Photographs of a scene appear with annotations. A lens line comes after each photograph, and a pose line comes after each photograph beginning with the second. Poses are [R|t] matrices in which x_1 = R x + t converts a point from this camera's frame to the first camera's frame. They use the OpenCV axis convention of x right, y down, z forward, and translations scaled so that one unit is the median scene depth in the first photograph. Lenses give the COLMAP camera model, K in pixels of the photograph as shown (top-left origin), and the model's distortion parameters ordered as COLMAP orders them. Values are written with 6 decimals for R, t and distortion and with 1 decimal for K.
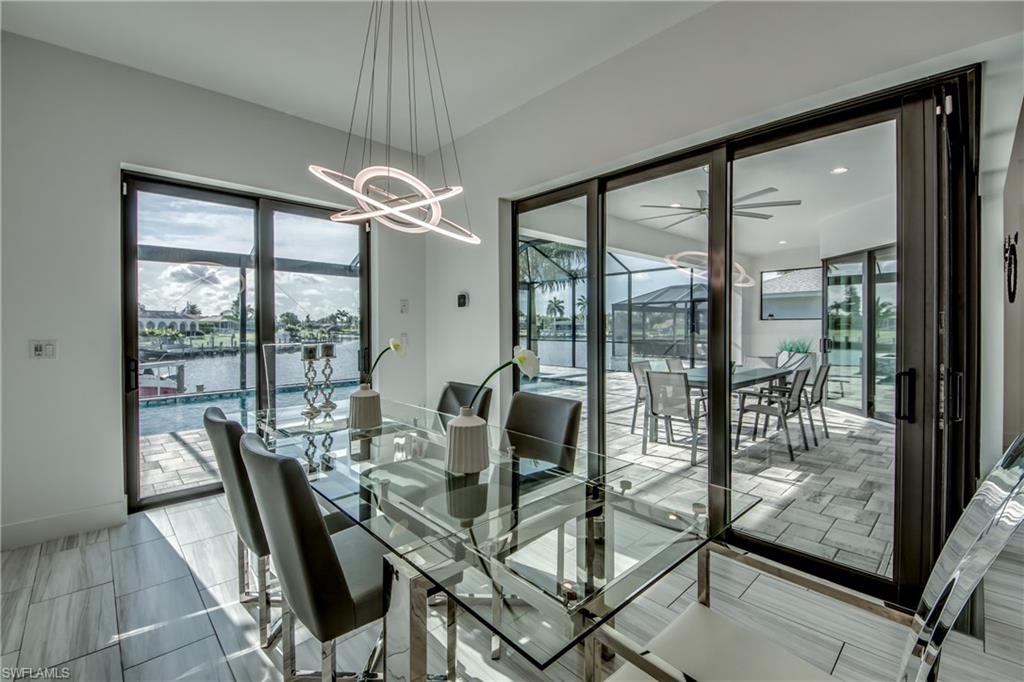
lens RADIAL K [[434.2, 0, 518.3], [0, 434.2, 334.7], [0, 0, 1]] dist [0.002622, -0.000383]
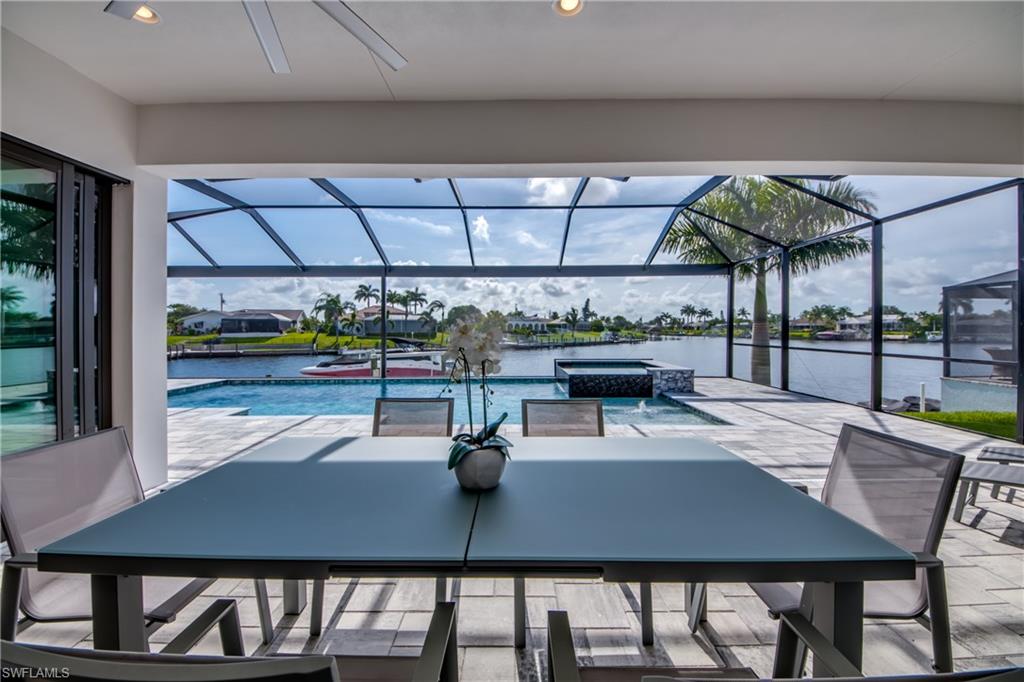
lens RADIAL K [[395.6, 0, 515.7], [0, 395.6, 332.7], [0, 0, 1]] dist [0.011587, -0.005301]
pose [[0.719753, 0.010733, -0.694148, 0.225780], [-0.014735, 0.999891, 0.000183, -0.002135], [0.694074, 0.010096, 0.719833, 0.278090]]
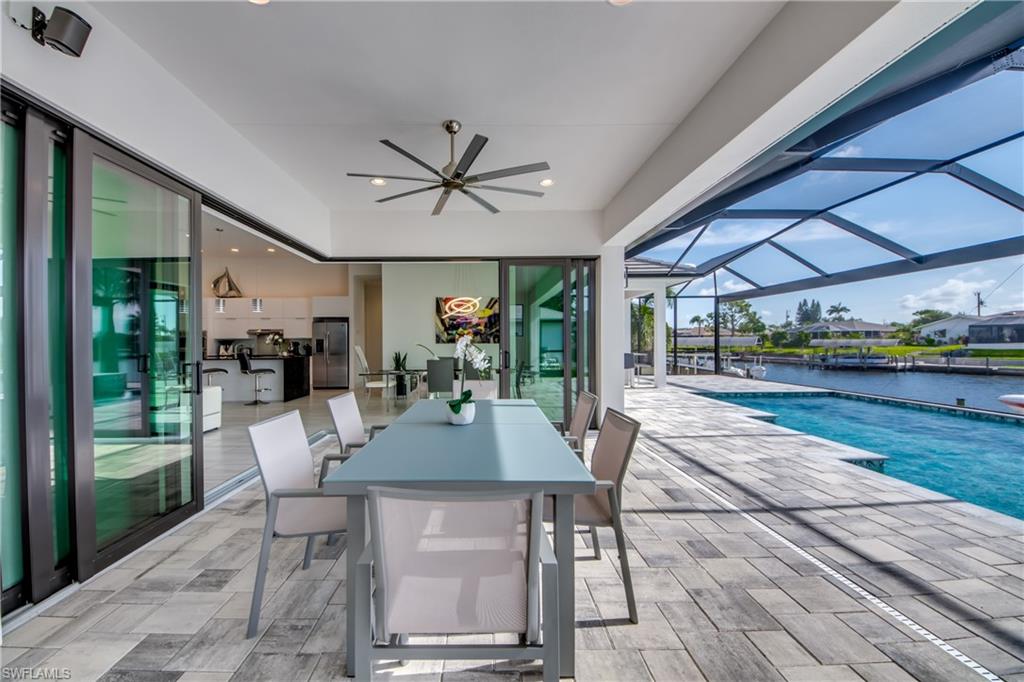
lens RADIAL K [[395.6, 0, 484.8], [0, 395.6, 336.8], [0, 0, 1]] dist [0.011587, -0.005301]
pose [[-0.689144, 0.000636, -0.724624, 0.267365], [-0.004374, 0.999978, 0.005038, -0.005171], [0.724611, 0.006641, -0.689126, 0.449638]]
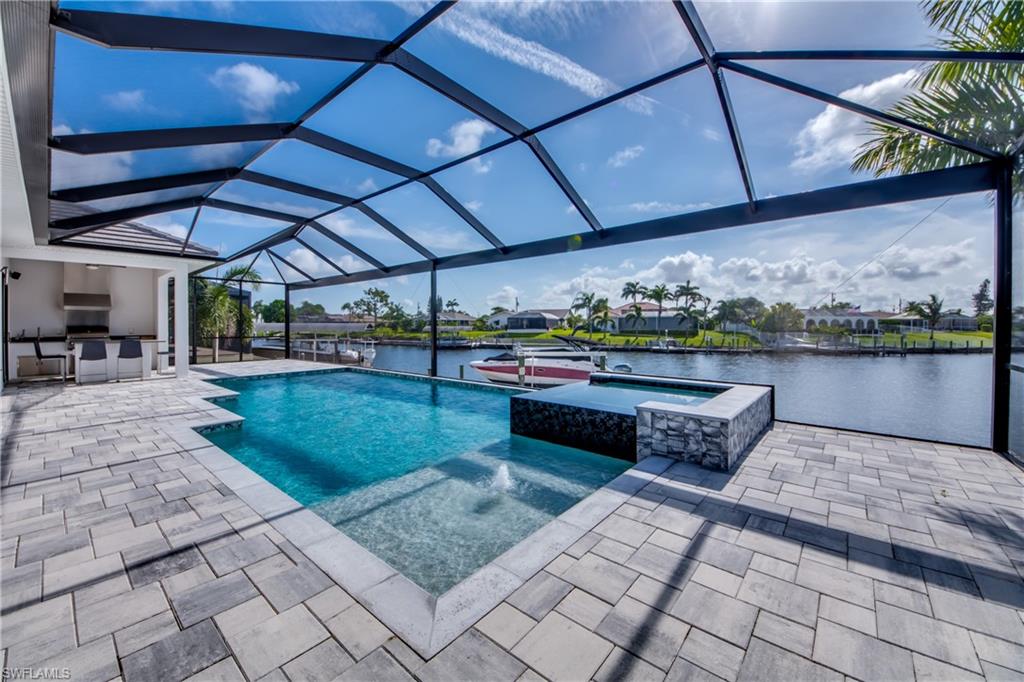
lens RADIAL K [[395.6, 0, 521.4], [0, 395.6, 331.4], [0, 0, 1]] dist [0.011587, -0.005301]
pose [[0.104510, 0.018166, -0.994358, 0.246733], [-0.019892, 0.999671, 0.016172, -0.008649], [0.994325, 0.018090, 0.104837, 0.667694]]
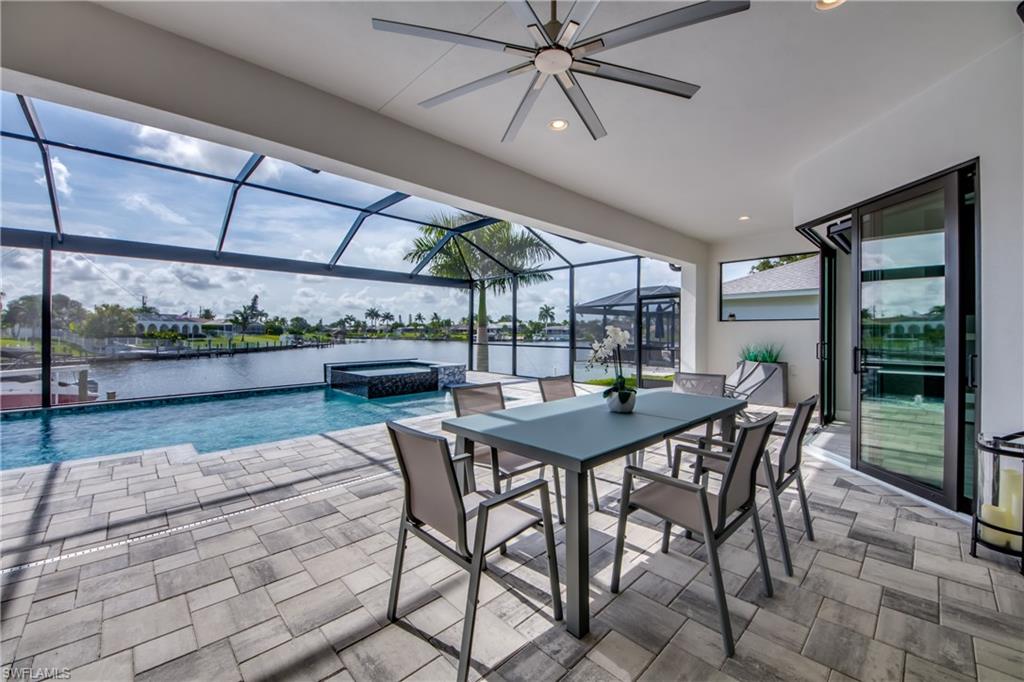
lens RADIAL K [[395.6, 0, 520.5], [0, 395.6, 336.8], [0, 0, 1]] dist [0.011587, -0.005301]
pose [[0.999932, 0.005344, 0.010377, 0.116054], [-0.005293, 0.999974, -0.004916, 0.000388], [-0.010403, 0.004860, 0.999934, 0.170783]]
